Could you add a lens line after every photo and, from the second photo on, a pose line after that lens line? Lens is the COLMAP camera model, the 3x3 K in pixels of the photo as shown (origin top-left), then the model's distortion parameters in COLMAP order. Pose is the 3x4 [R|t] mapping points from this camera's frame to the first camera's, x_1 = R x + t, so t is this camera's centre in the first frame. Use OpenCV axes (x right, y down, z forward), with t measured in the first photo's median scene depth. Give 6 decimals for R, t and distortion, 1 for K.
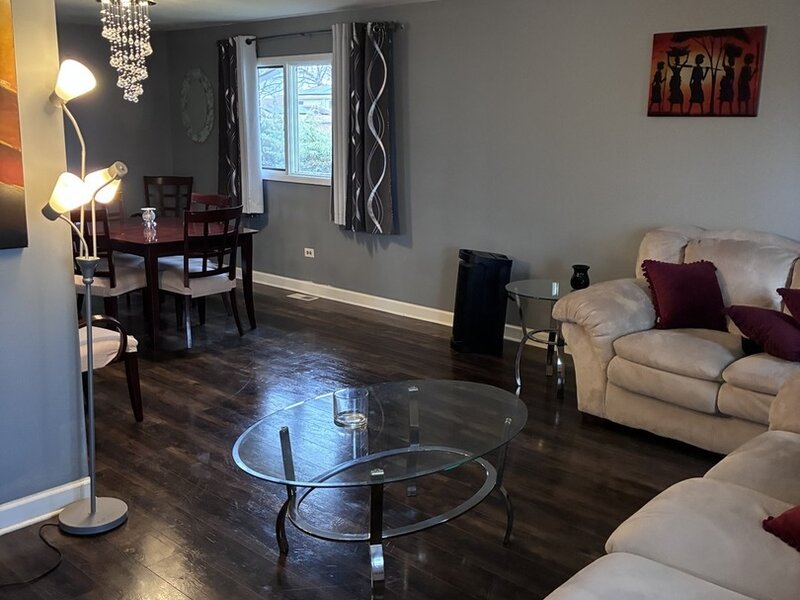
lens RADIAL K [[792.2, 0, 400.0], [0, 792.2, 300.0], [0, 0, 1]] dist [0.010091, -0.017574]
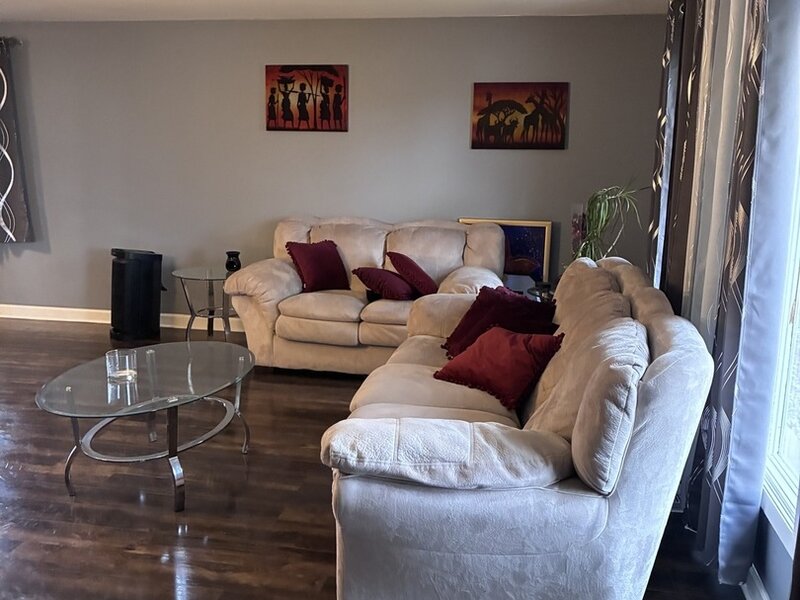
lens RADIAL K [[791.6, 0, 384.4], [0, 791.6, 318.8], [0, 0, 1]] dist [0.011663, -0.000726]
pose [[0.852632, -0.112710, 0.510211, -0.218085], [0.108008, 0.993387, 0.038951, 0.039004], [-0.511227, 0.021896, 0.859167, -0.180233]]
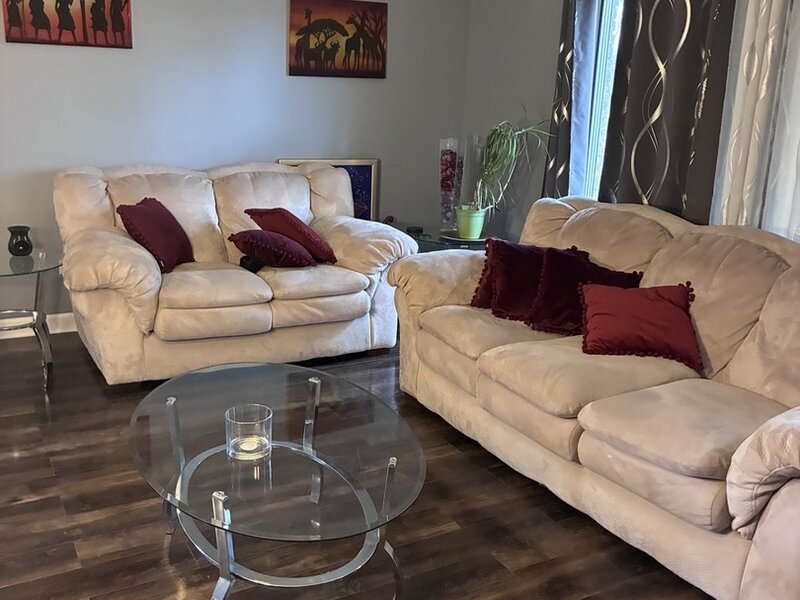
lens RADIAL K [[819.6, 0, 400.0], [0, 819.6, 300.0], [0, 0, 1]] dist [0.013989, -0.001189]
pose [[0.306091, -0.253175, 0.917720, -0.468893], [0.169153, 0.963114, 0.209280, -0.084820], [-0.936854, 0.091177, 0.337626, 0.359250]]
